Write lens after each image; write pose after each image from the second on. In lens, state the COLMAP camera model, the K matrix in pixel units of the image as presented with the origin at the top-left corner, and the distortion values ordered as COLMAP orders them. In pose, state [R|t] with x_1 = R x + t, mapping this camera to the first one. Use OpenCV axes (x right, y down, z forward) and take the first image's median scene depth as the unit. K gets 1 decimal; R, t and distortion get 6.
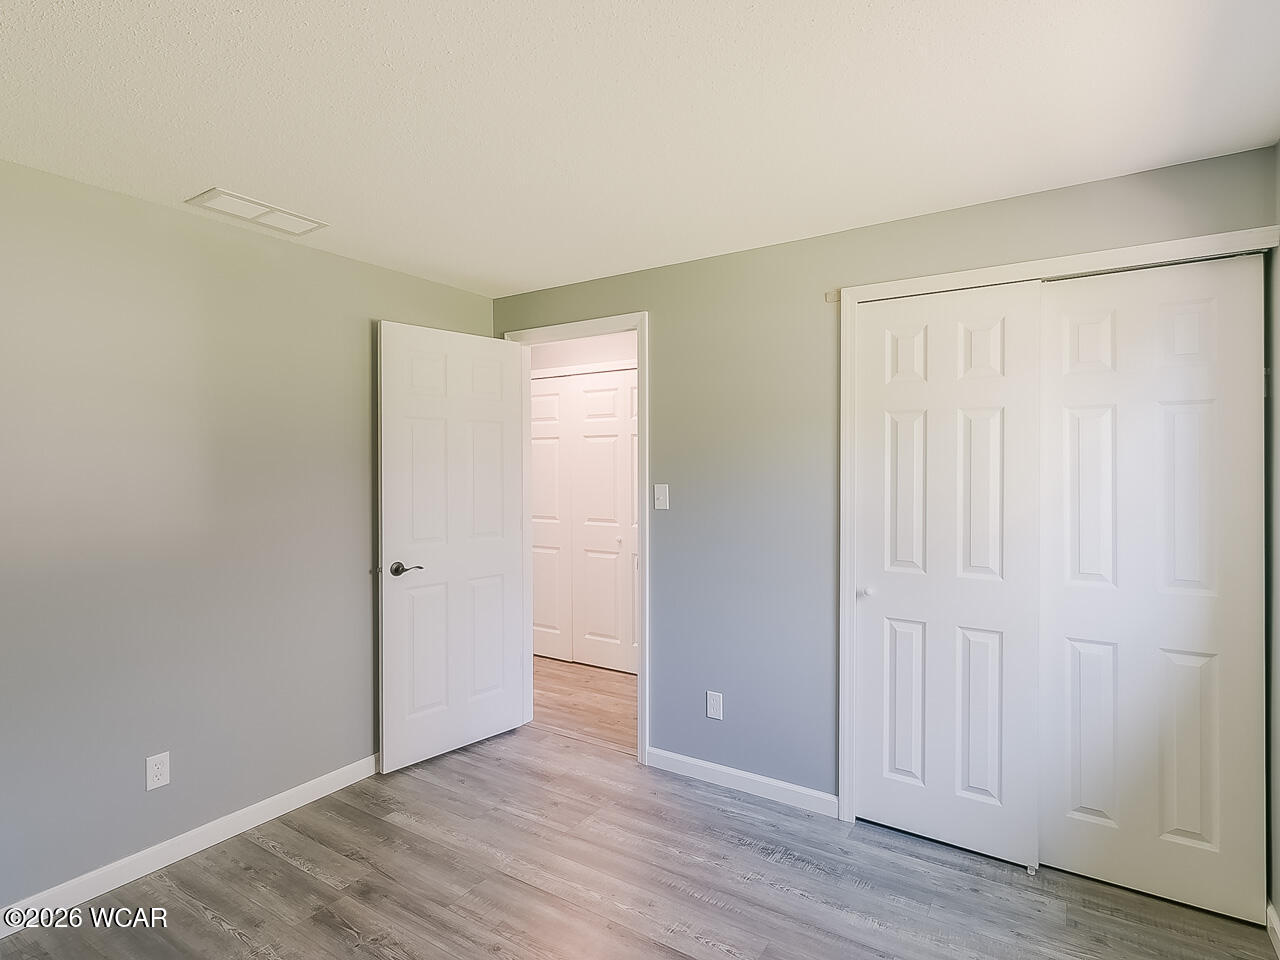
lens RADIAL K [[674.8, 0, 635.5], [0, 674.8, 478.8], [0, 0, 1]] dist [-0.000163, -0.000324]
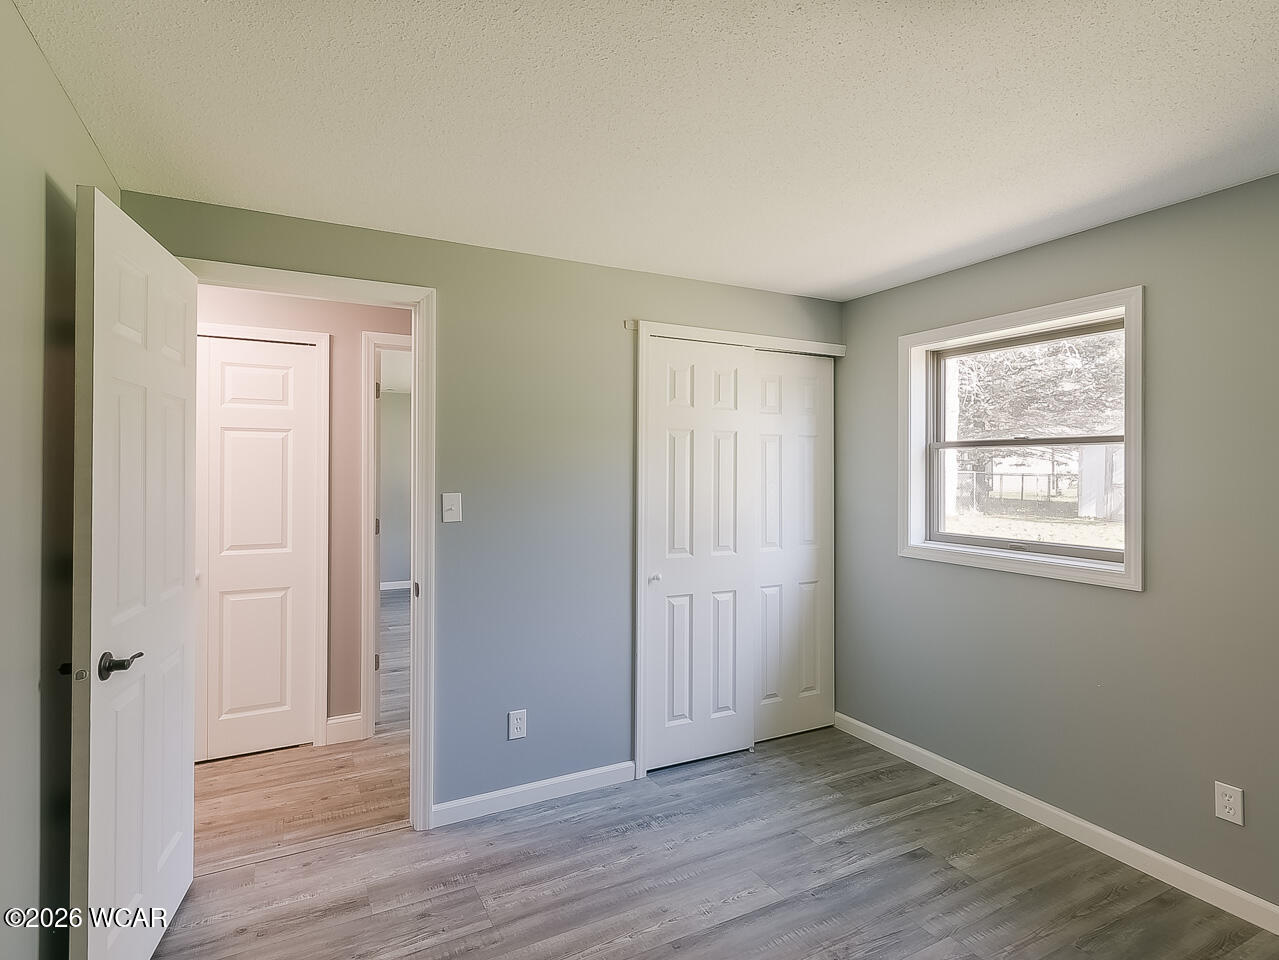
lens RADIAL K [[674.3, 0, 638.3], [0, 674.3, 473.6], [0, 0, 1]] dist [-0.000163, -0.000324]
pose [[0.481900, -0.001253, 0.876225, -0.699460], [0.009168, 0.999951, -0.003613, -0.012878], [-0.876178, 0.009774, 0.481888, 0.434522]]
